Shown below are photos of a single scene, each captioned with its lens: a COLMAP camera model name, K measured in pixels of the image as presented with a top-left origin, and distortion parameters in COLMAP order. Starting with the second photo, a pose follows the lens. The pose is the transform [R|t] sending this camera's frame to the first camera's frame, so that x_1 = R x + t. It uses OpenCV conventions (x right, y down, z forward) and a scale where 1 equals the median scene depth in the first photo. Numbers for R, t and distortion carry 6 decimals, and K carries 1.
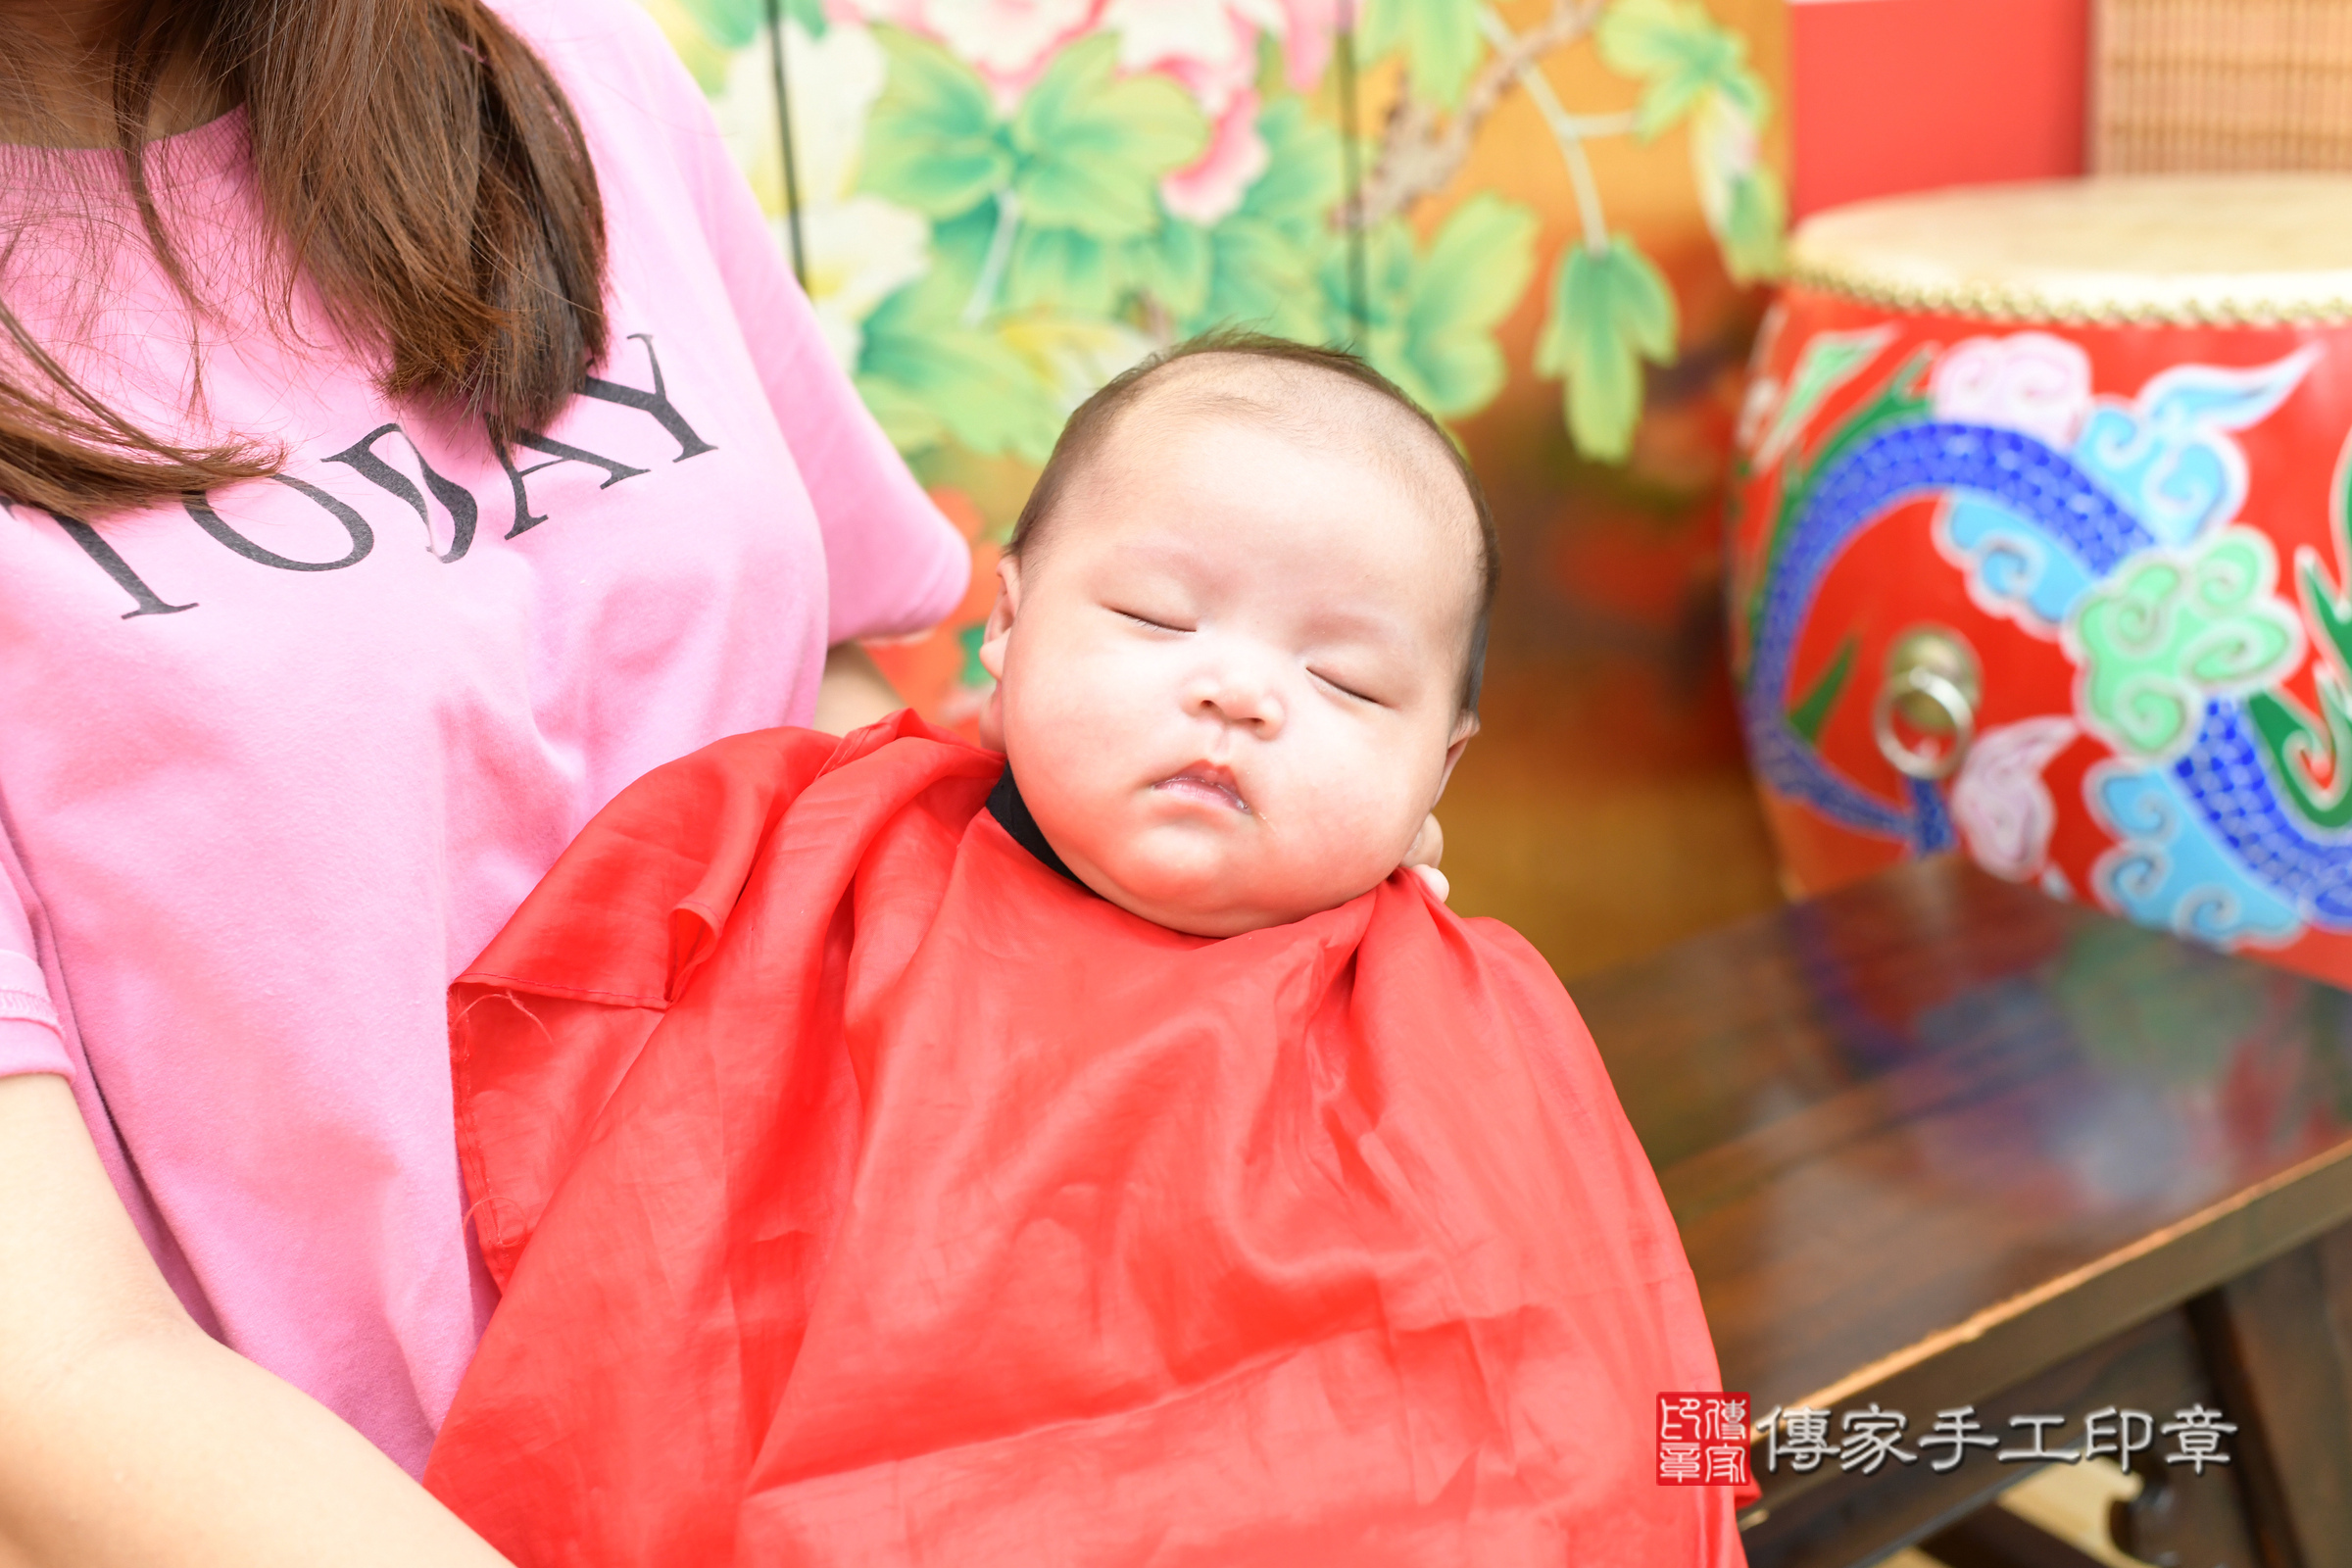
lens RADIAL K [[2500.4, 0, 1234.0], [0, 2500.4, 750.2], [0, 0, 1]] dist [-0.055871, 0.000000]
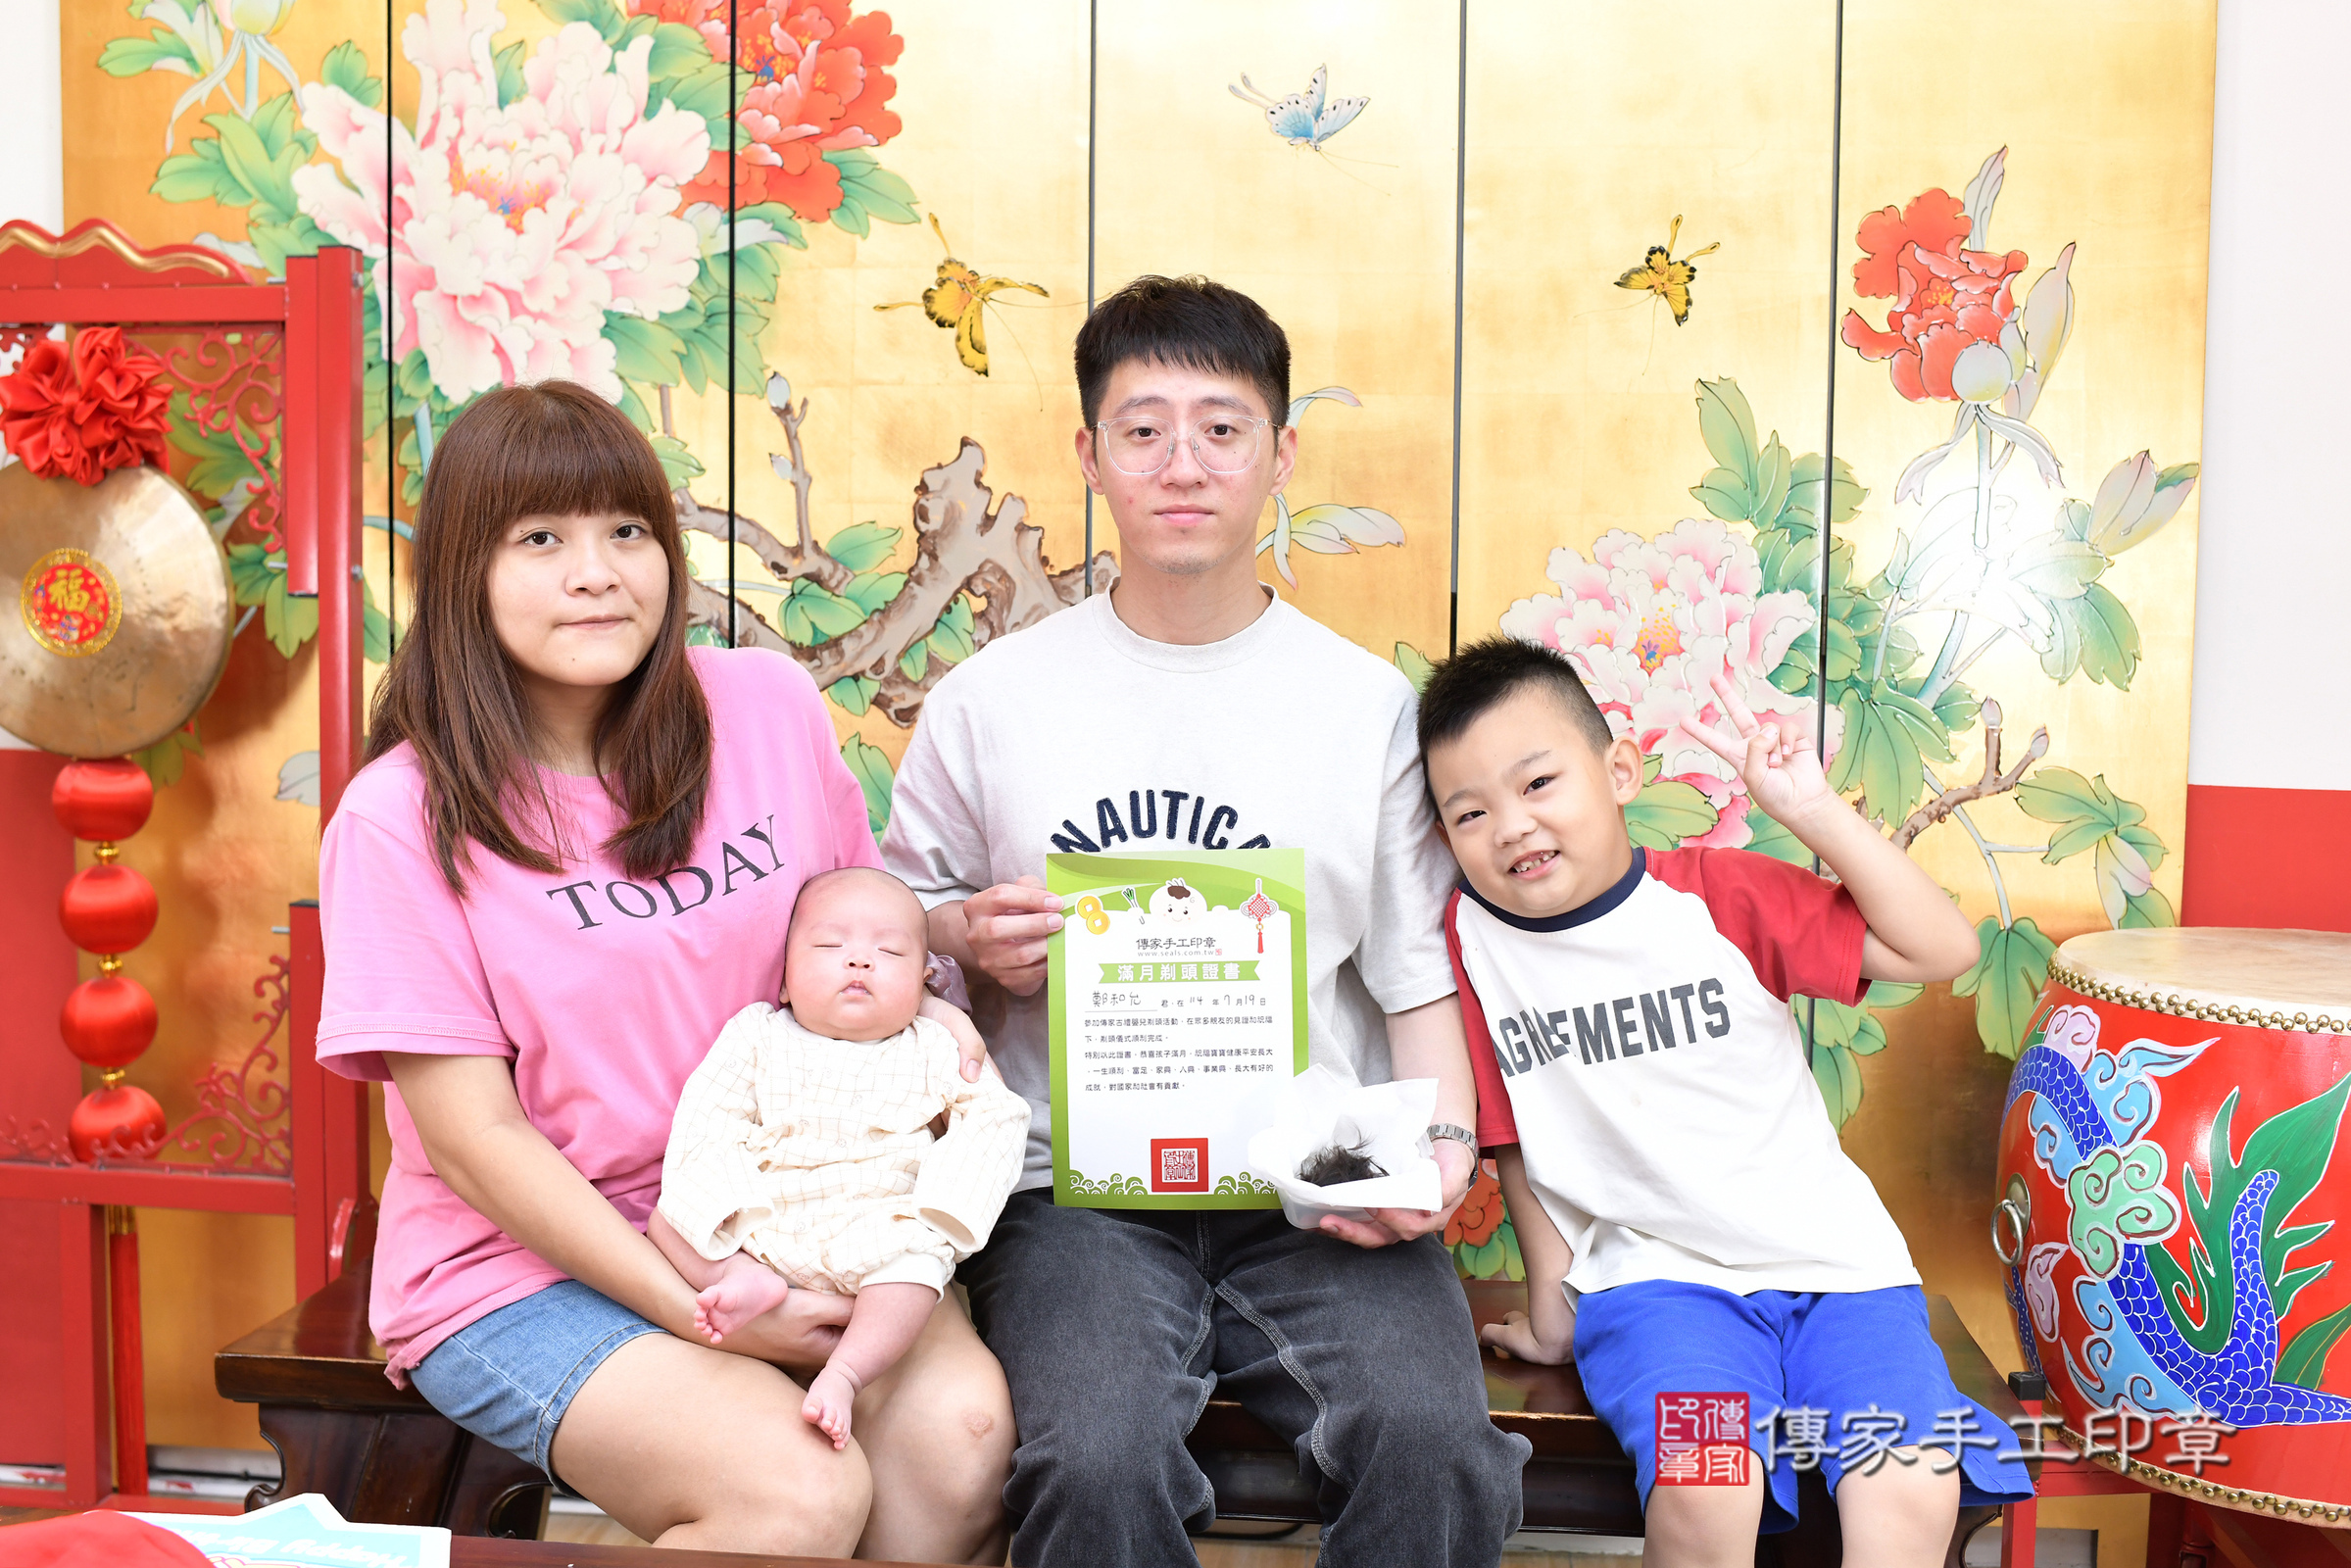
lens RADIAL K [[2499.3, 0, 1200.8], [0, 2499.3, 804.8], [0, 0, 1]] dist [-0.055871, 0.000000]
pose [[0.764906, 0.130759, -0.630731, 0.867020], [-0.261603, 0.957851, -0.118678, 0.051287], [0.588628, 0.255778, 0.766873, -0.603828]]
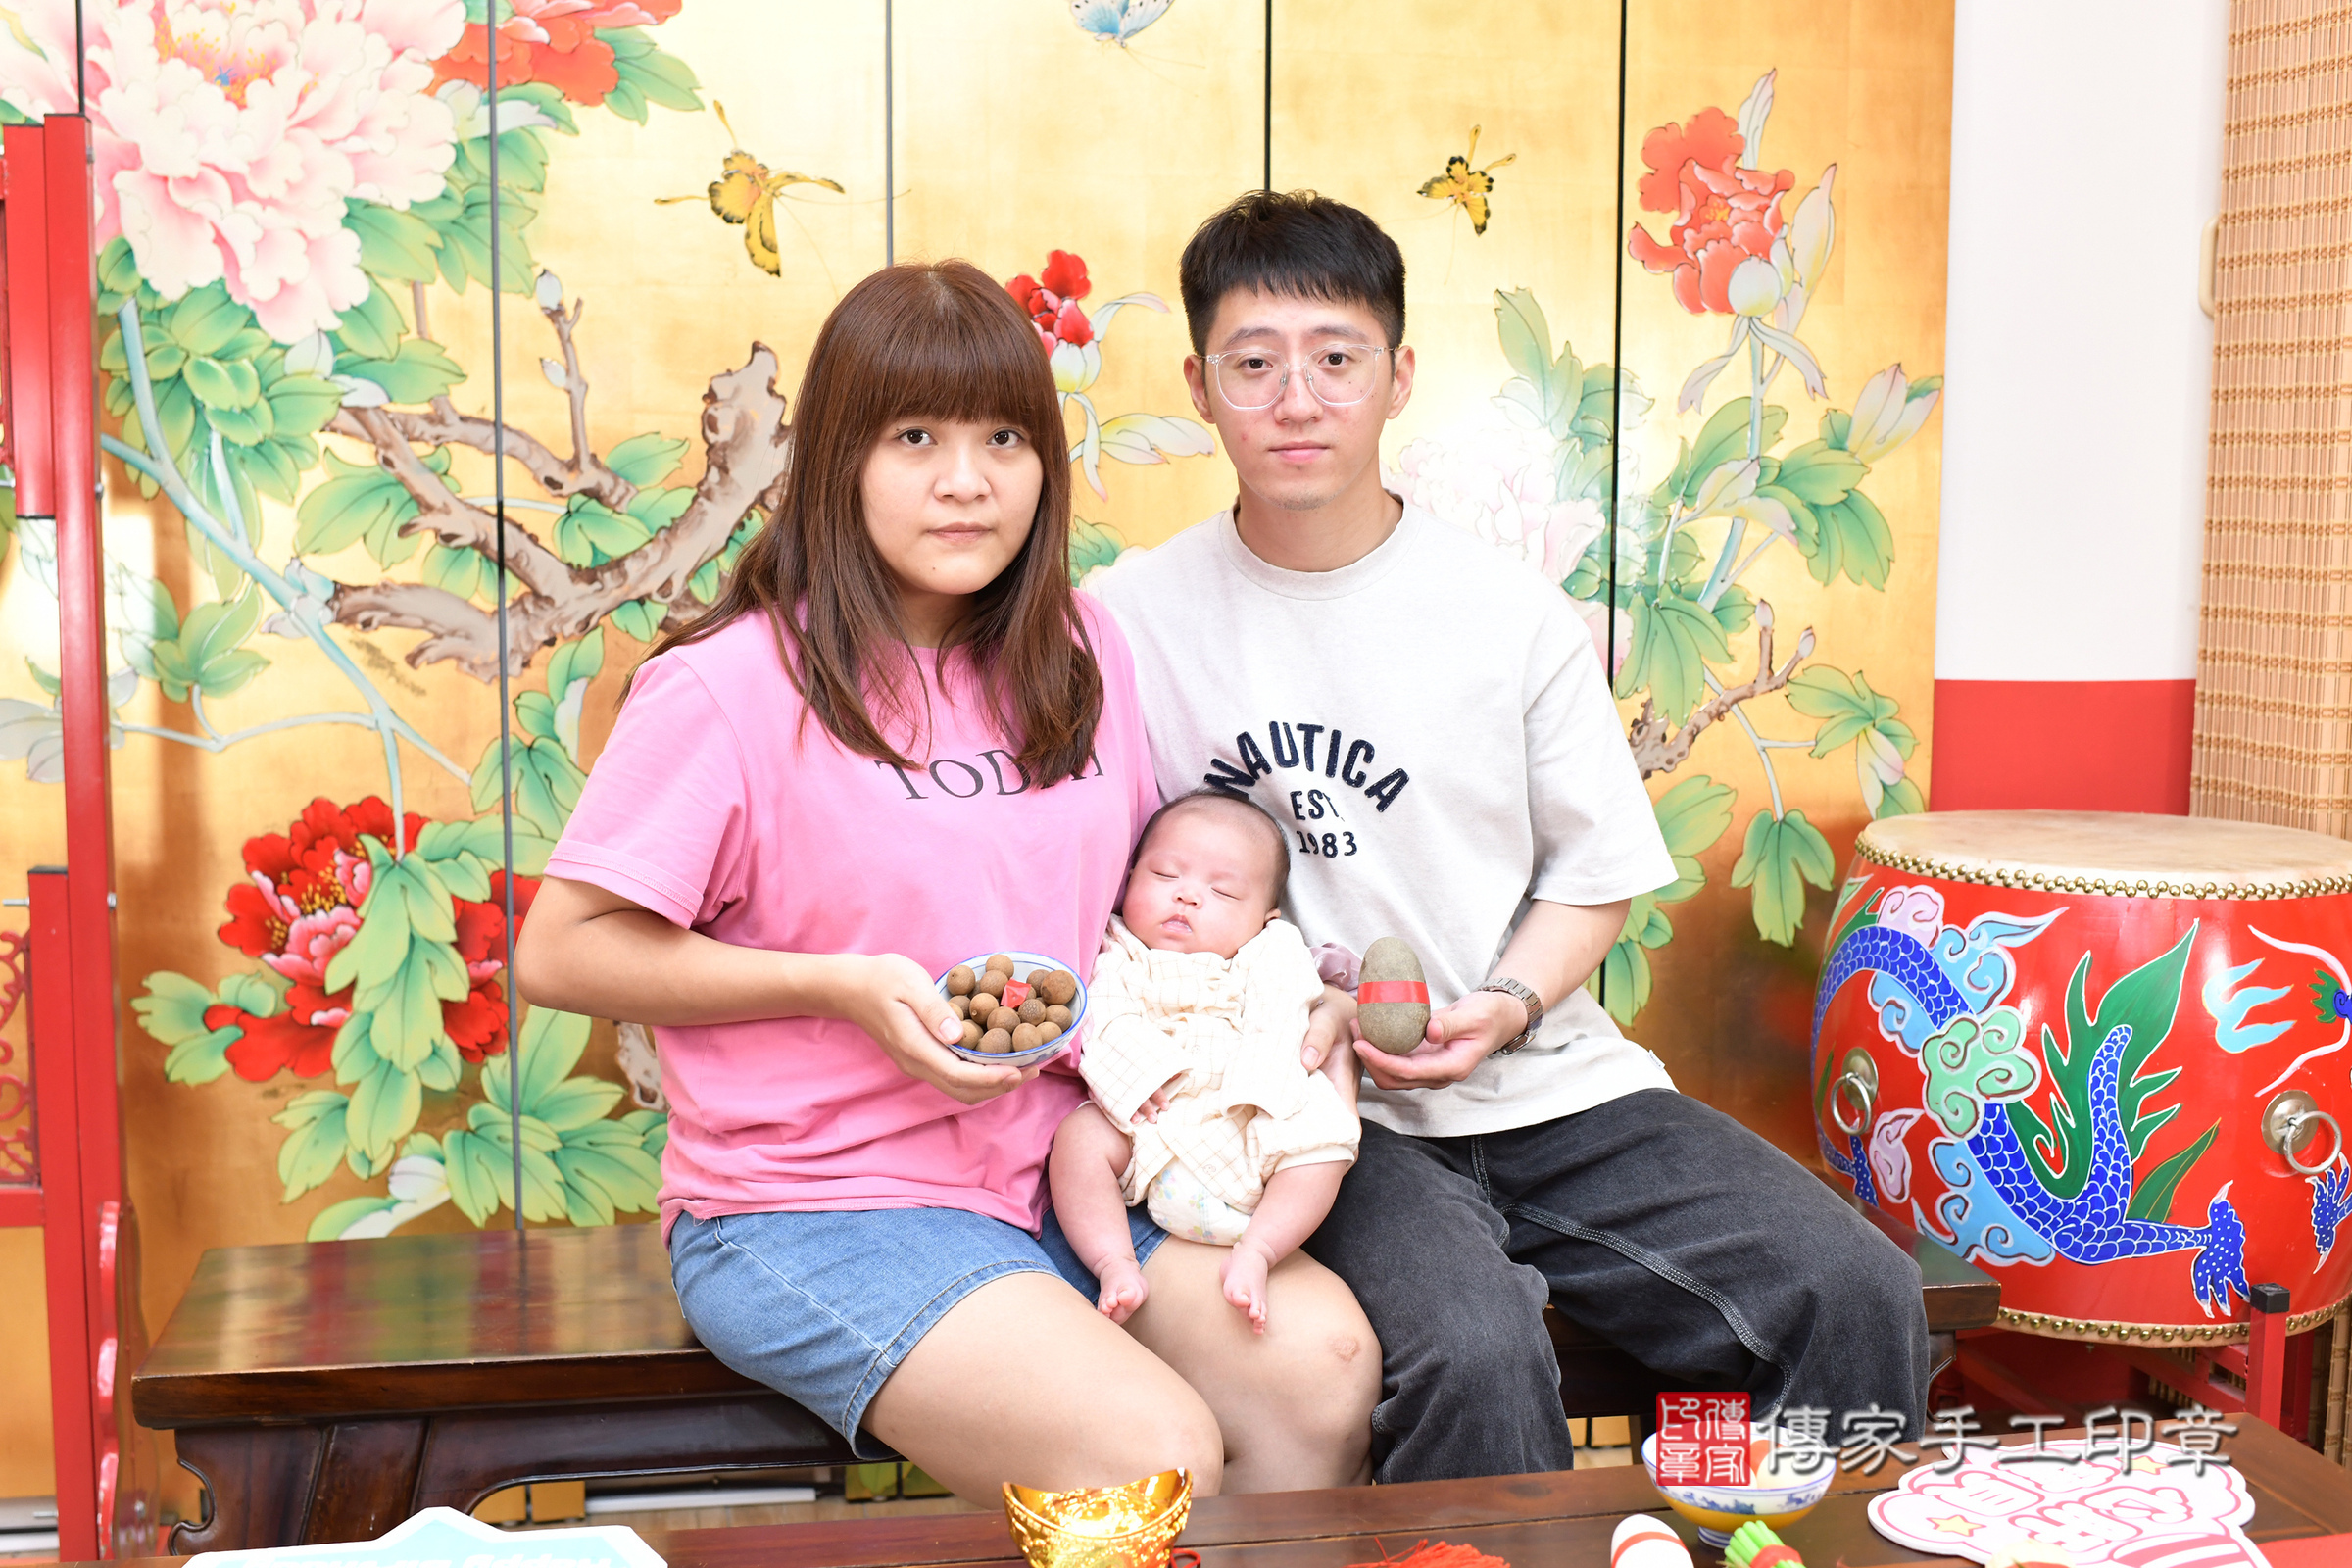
lens RADIAL K [[2698.4, 0, 1163.2], [0, 2698.4, 815.5], [0, 0, 1]] dist [-0.056228, 0.000000]
pose [[0.913458, 0.116841, -0.389798, 0.550518], [-0.188361, 0.970500, -0.150502, 0.165386], [0.360714, 0.210900, 0.908519, -0.887919]]
